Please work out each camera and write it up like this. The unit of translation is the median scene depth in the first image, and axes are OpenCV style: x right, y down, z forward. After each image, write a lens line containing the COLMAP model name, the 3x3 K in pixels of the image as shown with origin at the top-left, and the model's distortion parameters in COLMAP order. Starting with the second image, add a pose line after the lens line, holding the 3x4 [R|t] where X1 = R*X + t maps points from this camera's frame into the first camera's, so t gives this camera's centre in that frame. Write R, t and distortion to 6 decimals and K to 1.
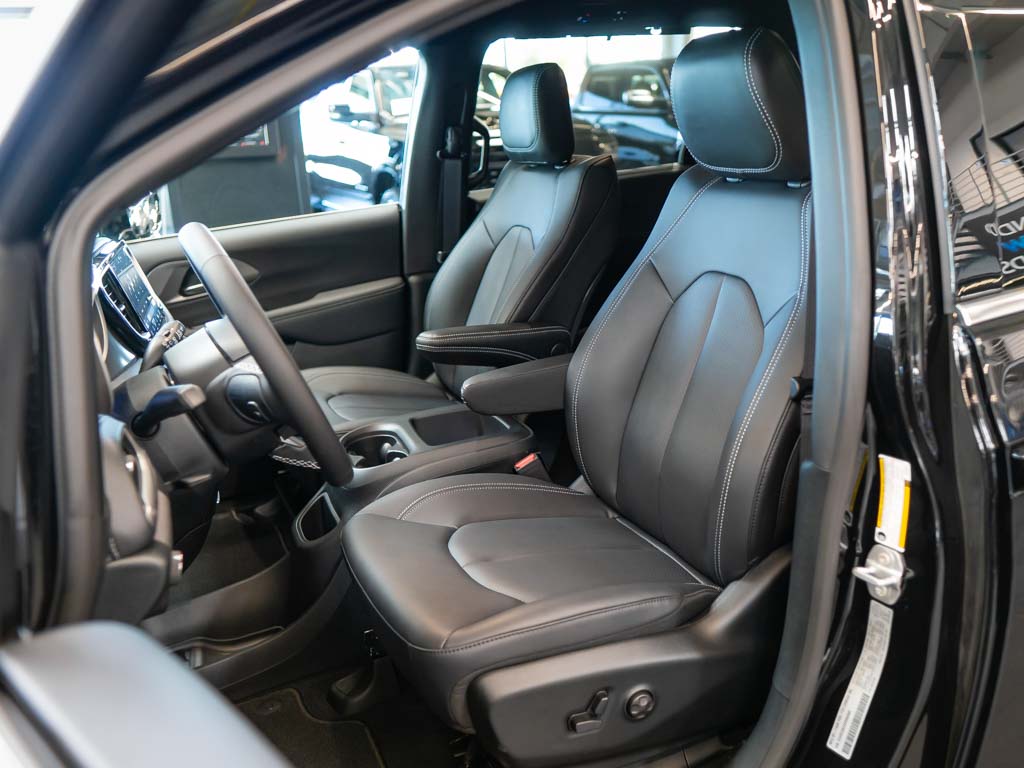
lens RADIAL K [[788.6, 0, 514.4], [0, 788.6, 382.0], [0, 0, 1]] dist [-0.001617, -0.012932]
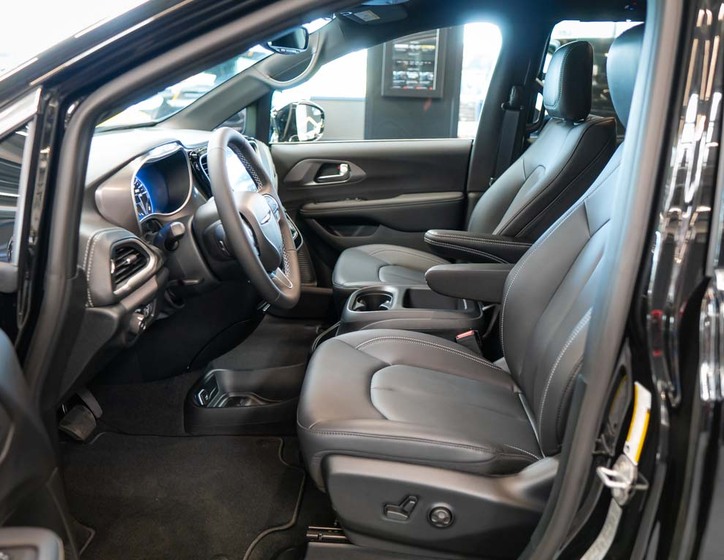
lens RADIAL K [[580.6, 0, 361.6], [0, 580.6, 278.0], [0, 0, 1]] dist [0.005940, -0.003364]
pose [[0.894832, 0.209732, -0.394066, 0.231110], [-0.203638, 0.977341, 0.057752, -0.016681], [0.397250, 0.028568, 0.917266, 0.007296]]
